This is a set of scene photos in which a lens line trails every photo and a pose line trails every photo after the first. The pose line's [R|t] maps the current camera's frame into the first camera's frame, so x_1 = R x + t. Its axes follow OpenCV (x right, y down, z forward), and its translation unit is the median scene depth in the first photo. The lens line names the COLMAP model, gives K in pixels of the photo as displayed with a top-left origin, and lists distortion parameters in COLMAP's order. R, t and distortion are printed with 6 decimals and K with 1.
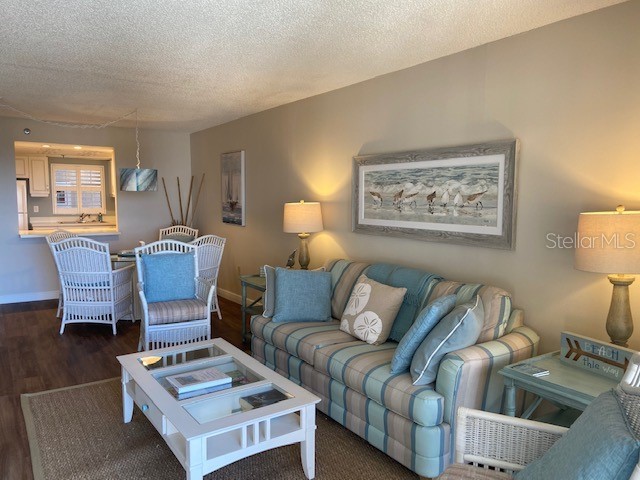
lens RADIAL K [[470.9, 0, 319.4], [0, 470.9, 264.1], [0, 0, 1]] dist [0.080998, -0.103894]
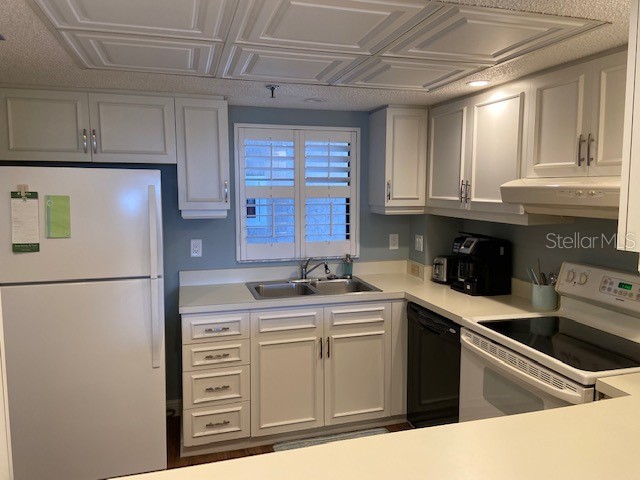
lens RADIAL K [[487.2, 0, 323.4], [0, 487.2, 238.1], [0, 0, 1]] dist [0.124690, -0.126588]
pose [[0.946541, 0.012199, -0.322353, -0.370944], [-0.027563, 0.998689, -0.043142, -0.107850], [0.321404, 0.049721, 0.945636, 0.660859]]
